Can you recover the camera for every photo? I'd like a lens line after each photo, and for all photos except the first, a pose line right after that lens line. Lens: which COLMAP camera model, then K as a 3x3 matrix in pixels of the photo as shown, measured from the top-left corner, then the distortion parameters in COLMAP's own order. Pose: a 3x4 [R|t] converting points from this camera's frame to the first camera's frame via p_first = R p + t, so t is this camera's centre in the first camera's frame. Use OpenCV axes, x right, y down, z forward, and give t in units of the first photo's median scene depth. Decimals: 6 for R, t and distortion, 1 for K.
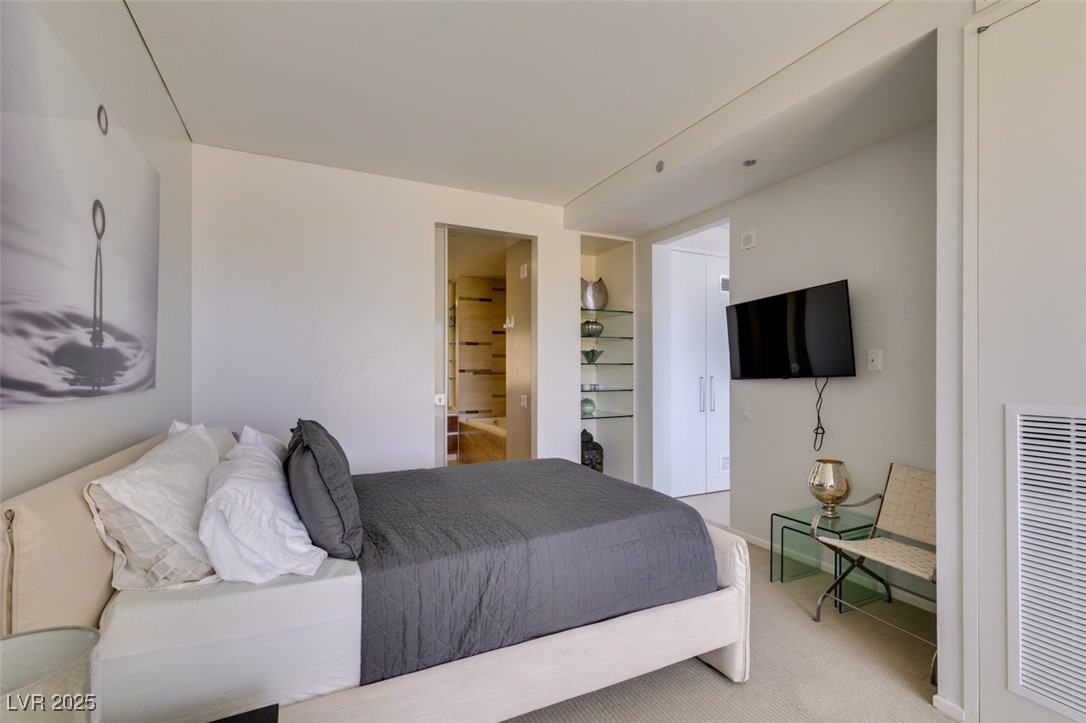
lens RADIAL K [[490.1, 0, 537.2], [0, 490.1, 366.8], [0, 0, 1]] dist [0.006034, -0.001698]
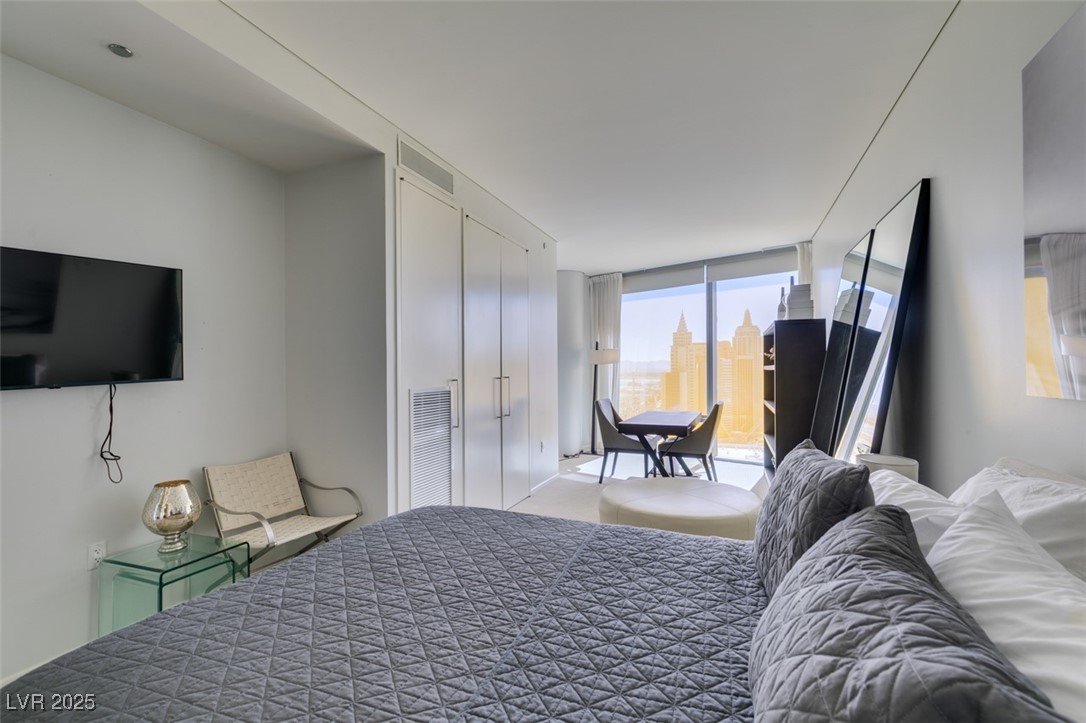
lens RADIAL K [[490.1, 0, 537.6], [0, 490.1, 370.2], [0, 0, 1]] dist [0.006034, -0.001698]
pose [[-0.687919, 0.006294, 0.725760, -0.755789], [0.004726, 0.999980, -0.004192, 0.012806], [-0.725772, 0.000546, -0.687935, 1.975588]]
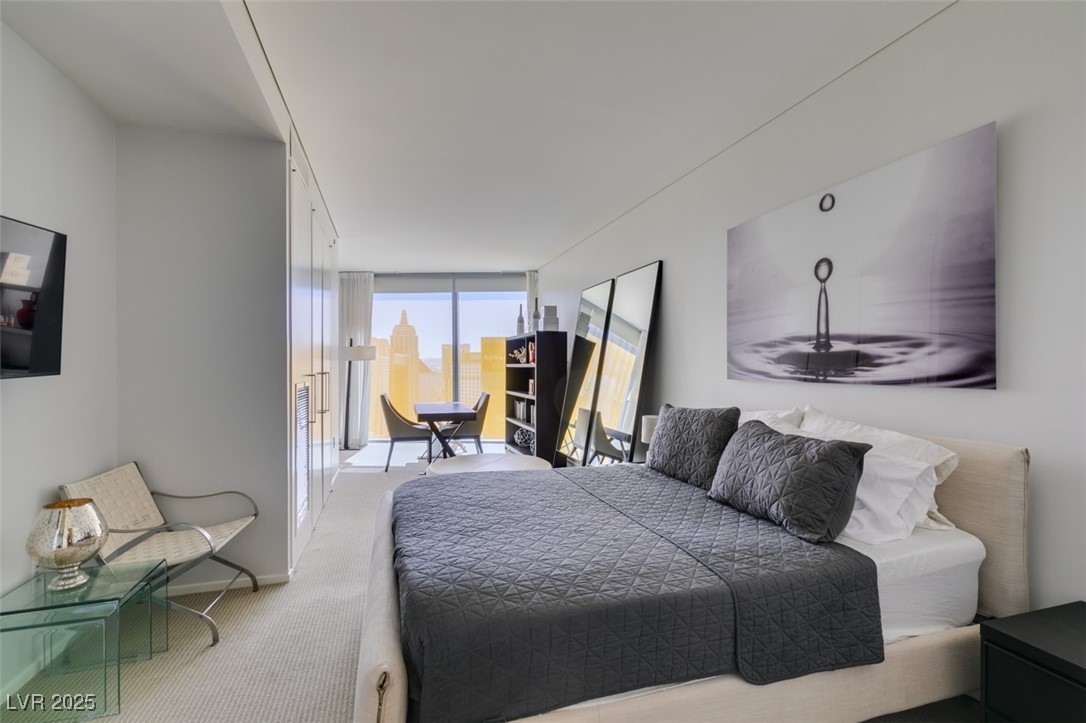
lens RADIAL K [[490.1, 0, 544.3], [0, 490.1, 363.7], [0, 0, 1]] dist [0.006034, -0.001698]
pose [[-0.991837, -0.000218, 0.127514, -0.218072], [-0.001513, 0.999948, -0.010062, 0.015916], [-0.127505, -0.010173, -0.991786, 2.773292]]
